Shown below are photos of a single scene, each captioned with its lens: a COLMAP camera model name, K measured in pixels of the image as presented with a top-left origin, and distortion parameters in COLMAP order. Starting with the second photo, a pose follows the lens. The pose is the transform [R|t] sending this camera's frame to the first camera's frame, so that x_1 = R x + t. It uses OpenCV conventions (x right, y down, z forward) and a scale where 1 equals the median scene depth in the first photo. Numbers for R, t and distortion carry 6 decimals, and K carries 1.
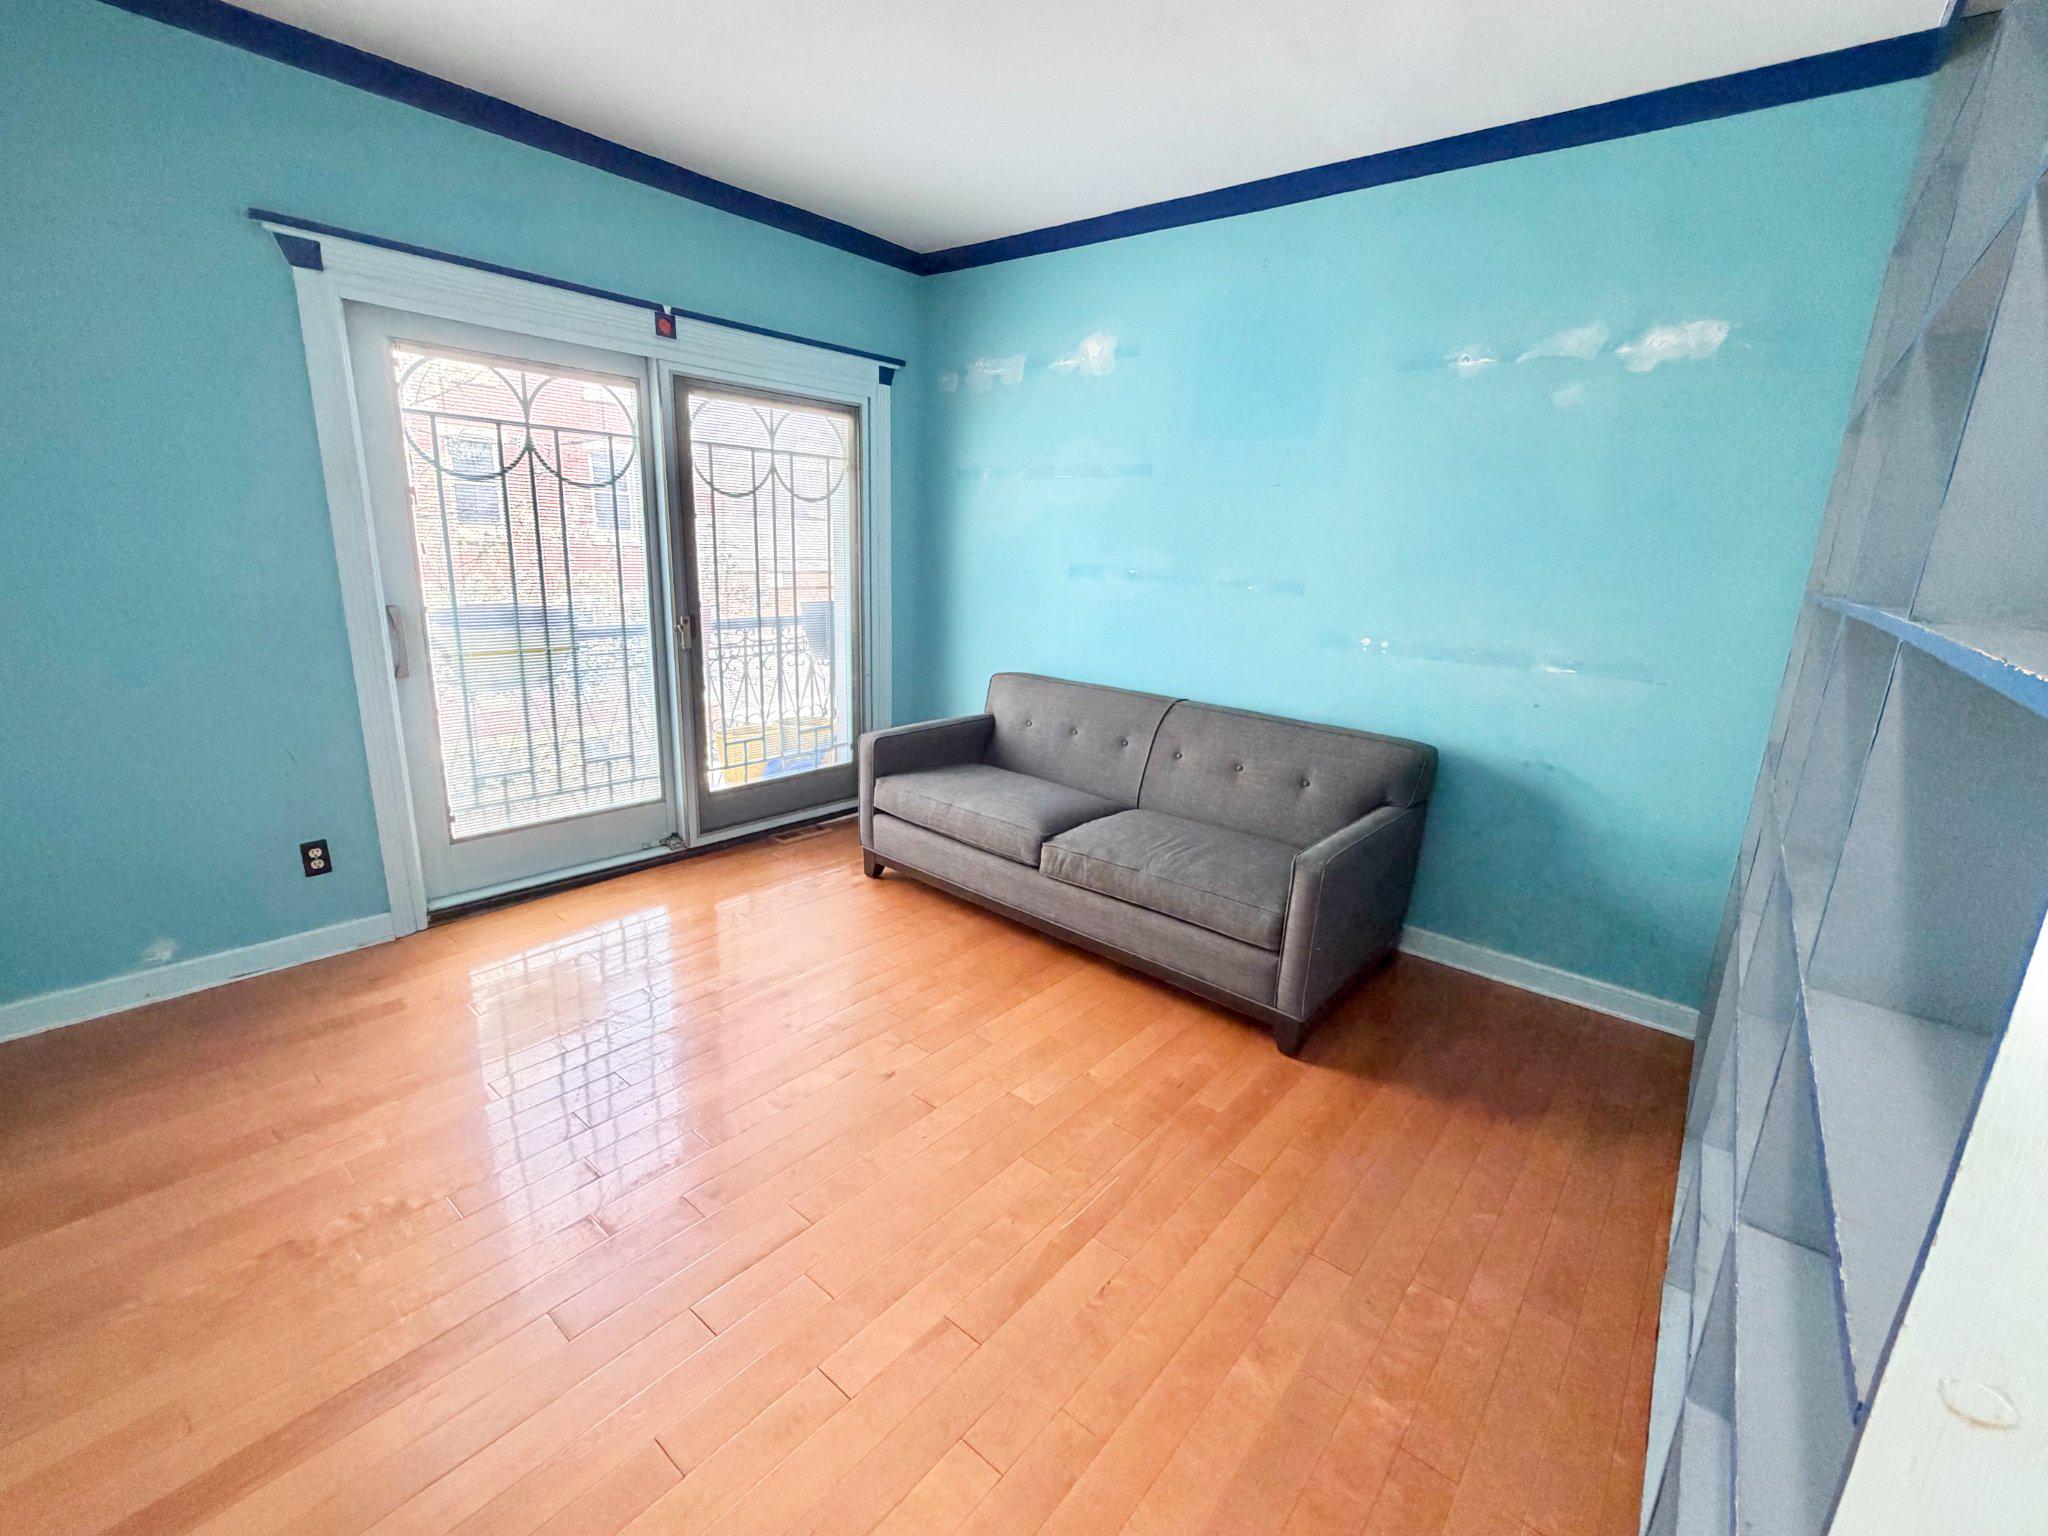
lens RADIAL K [[885.5, 0, 1006.4], [0, 885.5, 769.9], [0, 0, 1]] dist [0.006178, 0.001570]
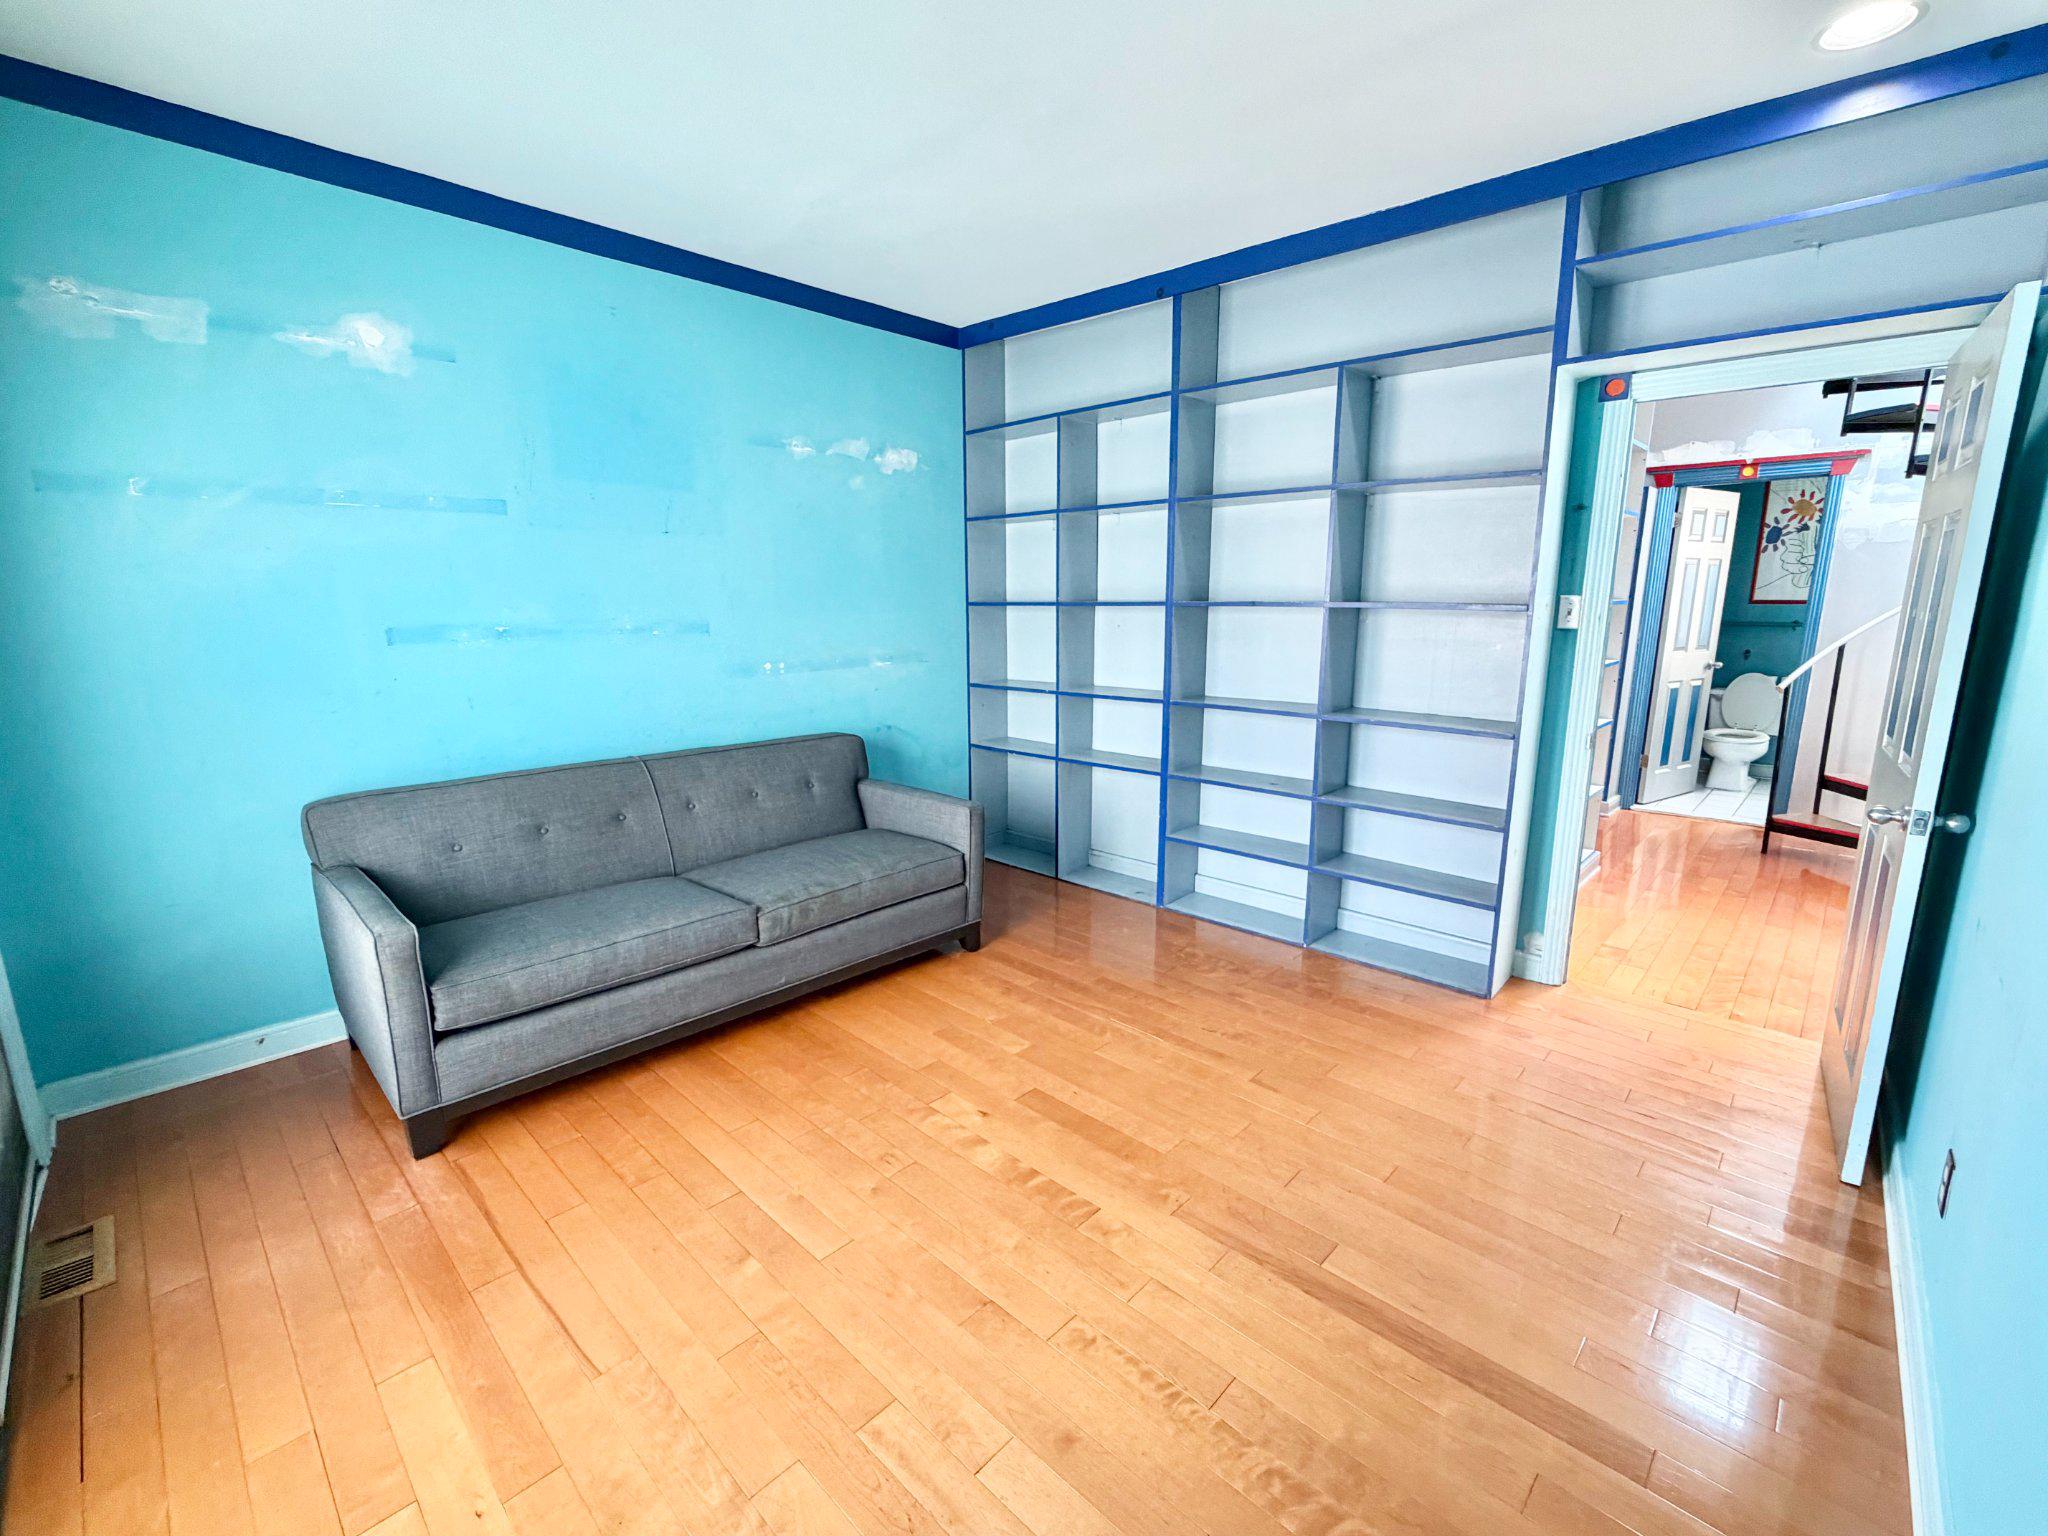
lens RADIAL K [[885.5, 0, 1040.7], [0, 885.5, 773.0], [0, 0, 1]] dist [0.006178, 0.001570]
pose [[0.060316, -0.238794, 0.969195, -0.751028], [0.265687, 0.939777, 0.215011, -0.165268], [-0.962171, 0.244534, 0.120128, 0.528543]]
